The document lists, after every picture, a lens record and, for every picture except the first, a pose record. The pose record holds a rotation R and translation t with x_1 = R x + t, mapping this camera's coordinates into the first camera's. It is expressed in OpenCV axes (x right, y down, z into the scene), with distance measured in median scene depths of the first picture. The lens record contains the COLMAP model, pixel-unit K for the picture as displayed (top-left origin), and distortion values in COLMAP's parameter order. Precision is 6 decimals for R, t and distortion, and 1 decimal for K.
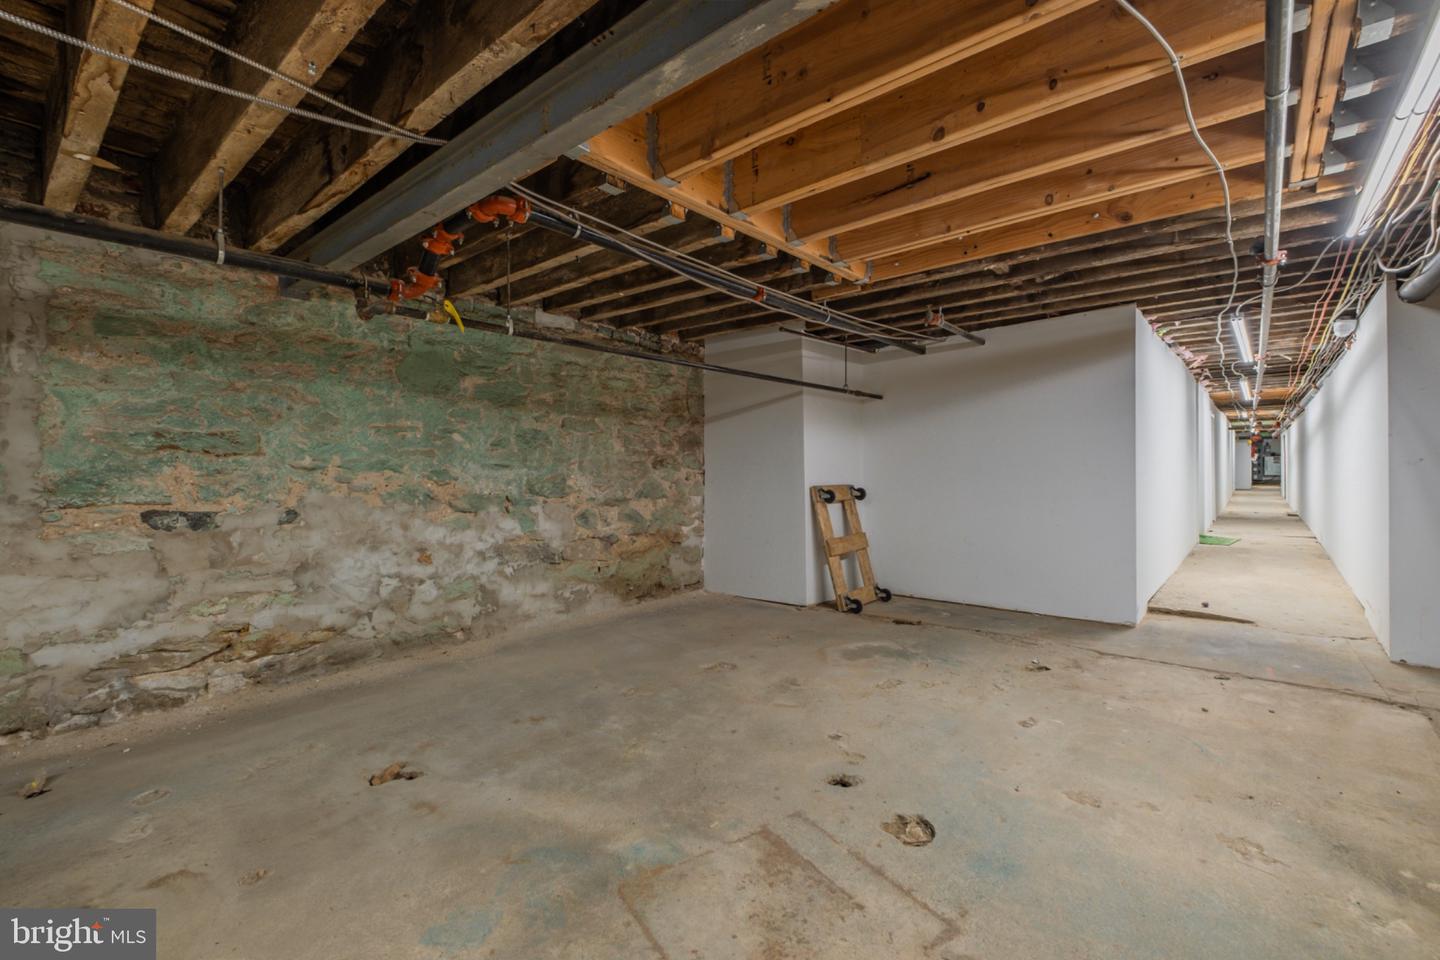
lens RADIAL K [[624.6, 0, 724.9], [0, 624.6, 474.6], [0, 0, 1]] dist [0.006351, -0.005288]
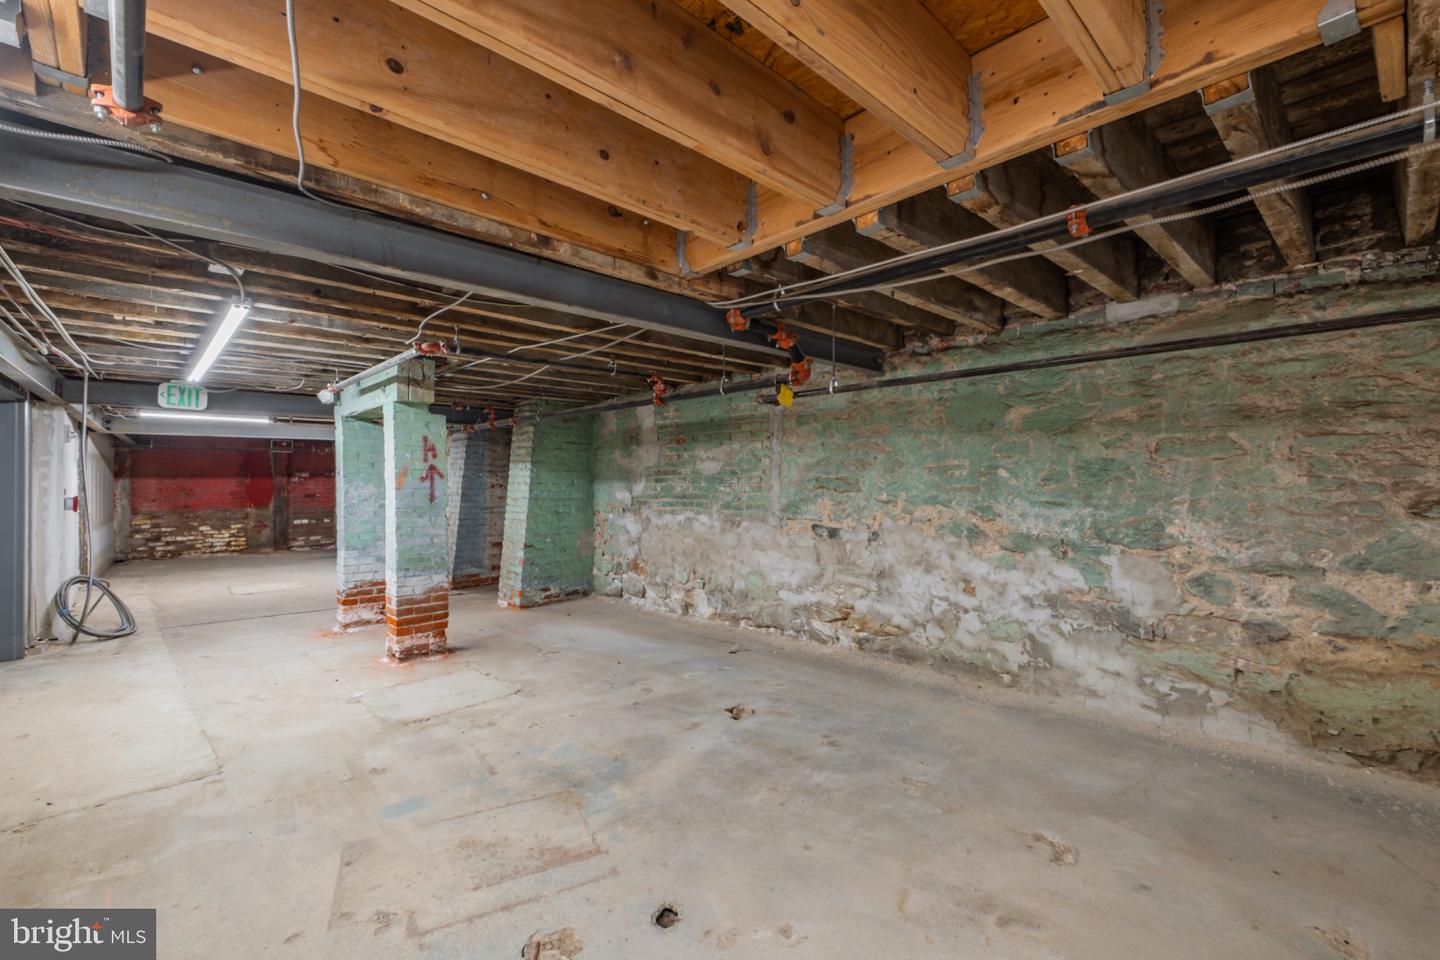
lens RADIAL K [[624.6, 0, 726.2], [0, 624.6, 476.3], [0, 0, 1]] dist [0.006351, -0.005288]
pose [[-0.103061, 0.003107, -0.994670, 0.721212], [-0.001697, 0.999993, 0.003299, -0.070442], [0.994674, 0.002028, -0.103055, 0.833411]]
